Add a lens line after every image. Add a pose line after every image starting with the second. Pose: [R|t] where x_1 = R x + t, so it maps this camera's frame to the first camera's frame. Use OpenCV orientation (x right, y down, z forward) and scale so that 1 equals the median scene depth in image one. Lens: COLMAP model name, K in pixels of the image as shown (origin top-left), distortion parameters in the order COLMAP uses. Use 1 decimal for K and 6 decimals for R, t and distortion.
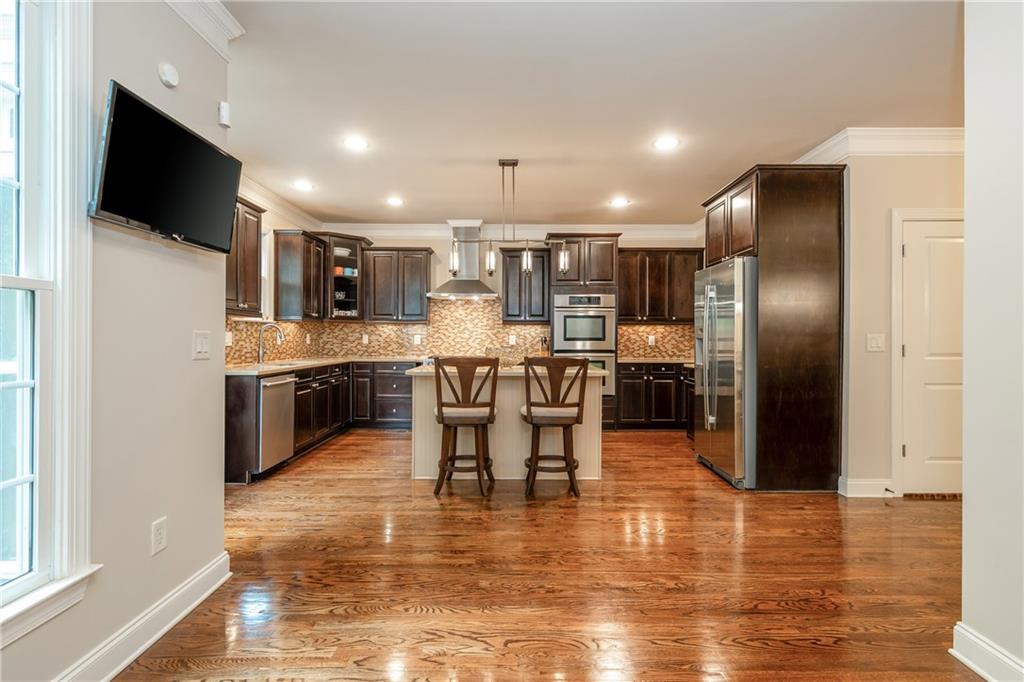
lens RADIAL K [[508.0, 0, 511.4], [0, 508.0, 337.5], [0, 0, 1]] dist [0.000337, 0.000019]
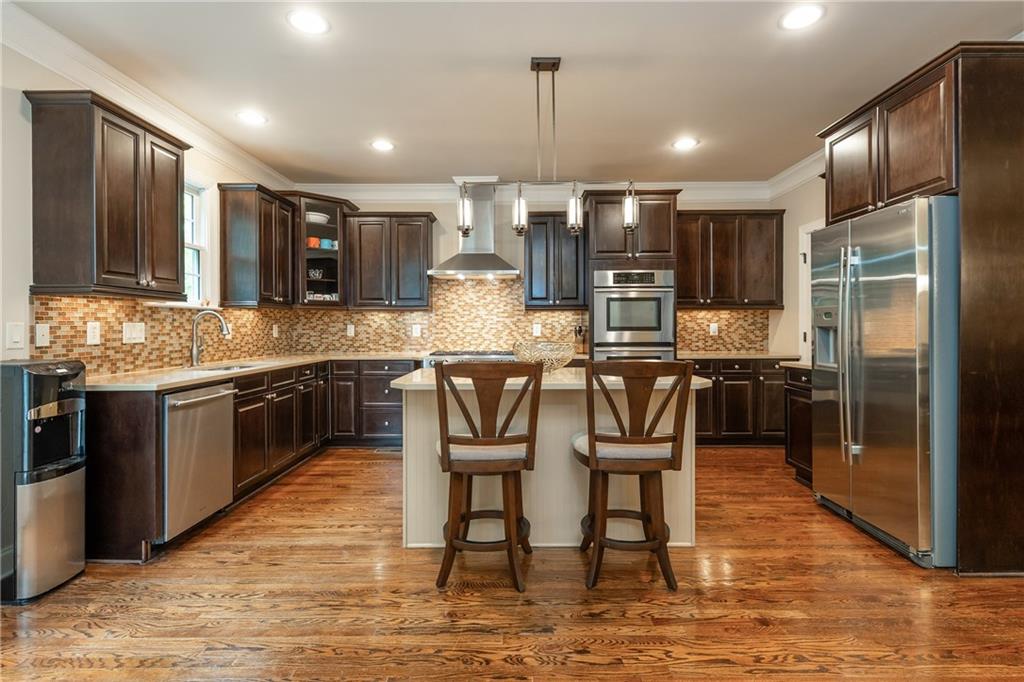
lens RADIAL K [[501.2, 0, 515.3], [0, 501.2, 326.3], [0, 0, 1]] dist [-0.000699, -0.000117]
pose [[0.999970, -0.007561, -0.001748, -0.040884], [0.007561, 0.999971, 0.000190, -0.001988], [0.001746, -0.000203, 0.999998, 0.299565]]
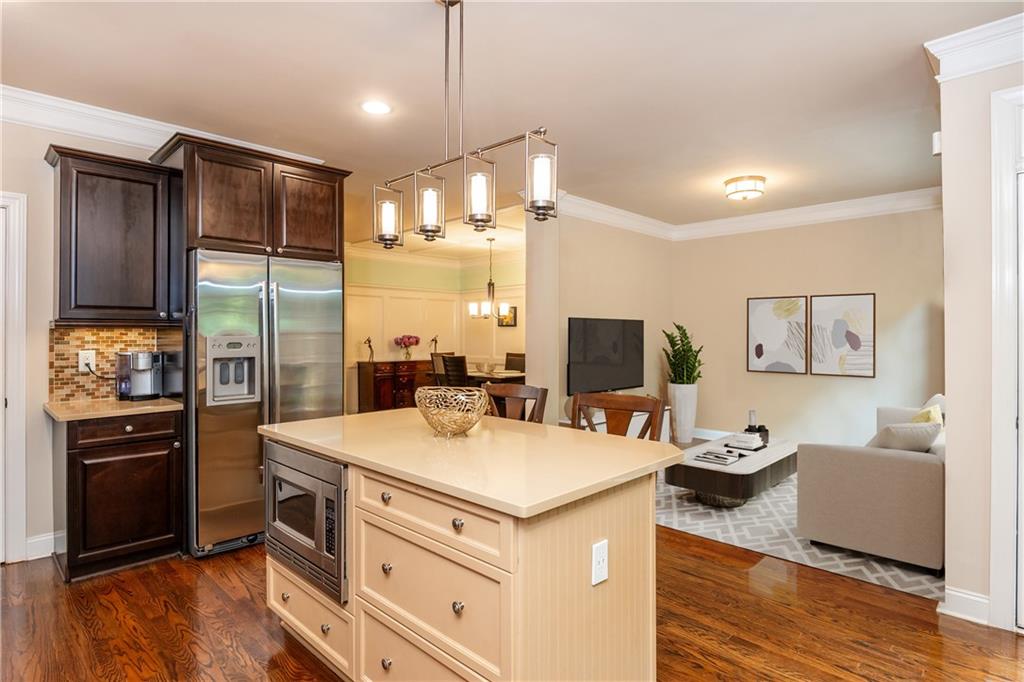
lens RADIAL K [[545.7, 0, 512.0], [0, 545.7, 341.0], [0, 0, 1]] dist [-0.000451, -0.000081]
pose [[-0.717909, -0.012985, 0.696016, -0.347781], [-0.003767, 0.999884, 0.014769, -0.030841], [-0.696127, 0.007981, -0.717874, 1.172649]]
